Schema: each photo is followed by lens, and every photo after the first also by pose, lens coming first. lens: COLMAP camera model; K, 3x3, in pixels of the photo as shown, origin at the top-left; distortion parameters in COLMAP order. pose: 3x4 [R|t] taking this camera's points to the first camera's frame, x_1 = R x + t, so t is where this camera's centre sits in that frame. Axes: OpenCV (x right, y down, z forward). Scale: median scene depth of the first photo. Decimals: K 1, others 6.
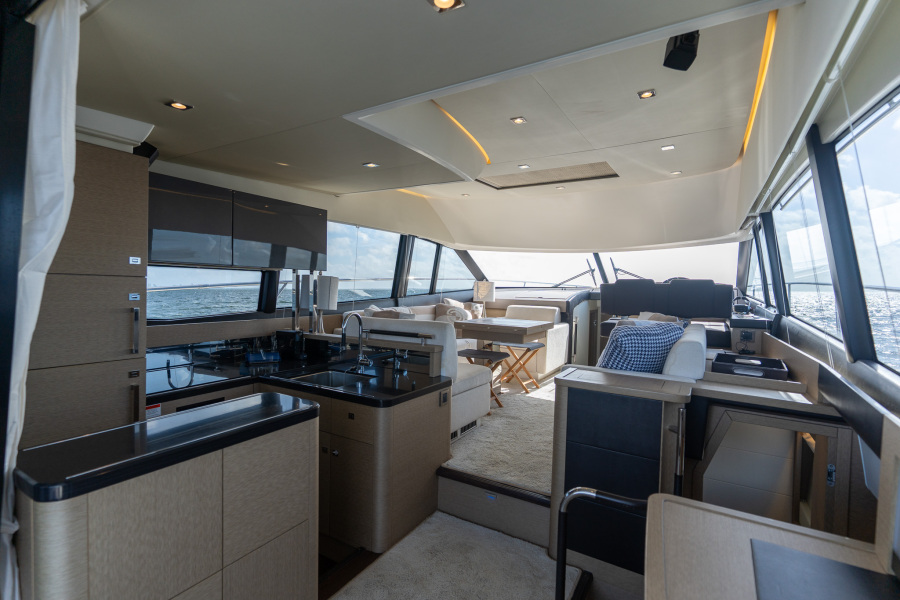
lens RADIAL K [[437.3, 0, 440.1], [0, 437.3, 299.0], [0, 0, 1]] dist [0.004066, 0.000687]
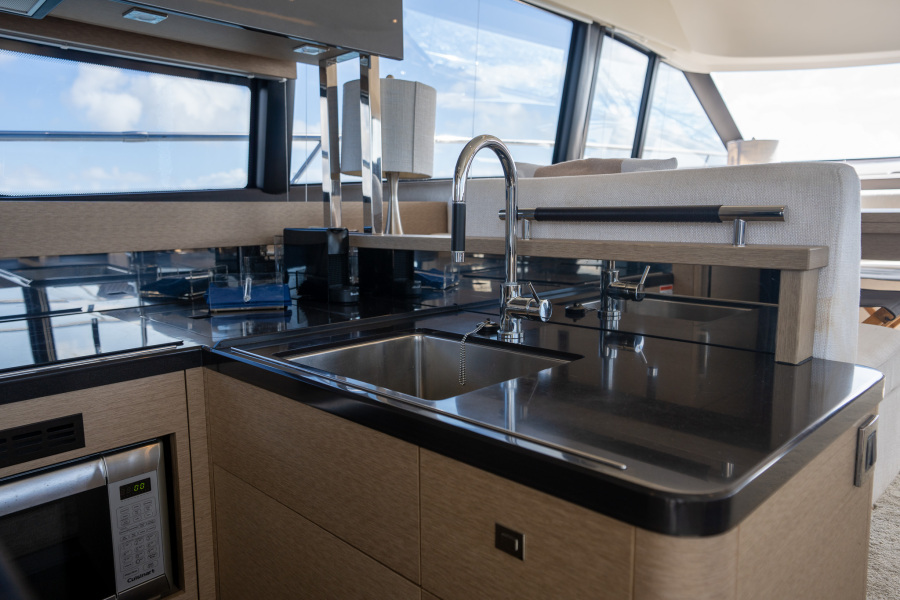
lens RADIAL K [[639.7, 0, 450.0], [0, 639.7, 300.0], [0, 0, 1]] dist [-0.000063, -0.000108]
pose [[0.978725, 0.005103, -0.205113, -0.113261], [0.017853, 0.993781, 0.109913, 0.075812], [0.204398, -0.111237, 0.972547, 0.472918]]
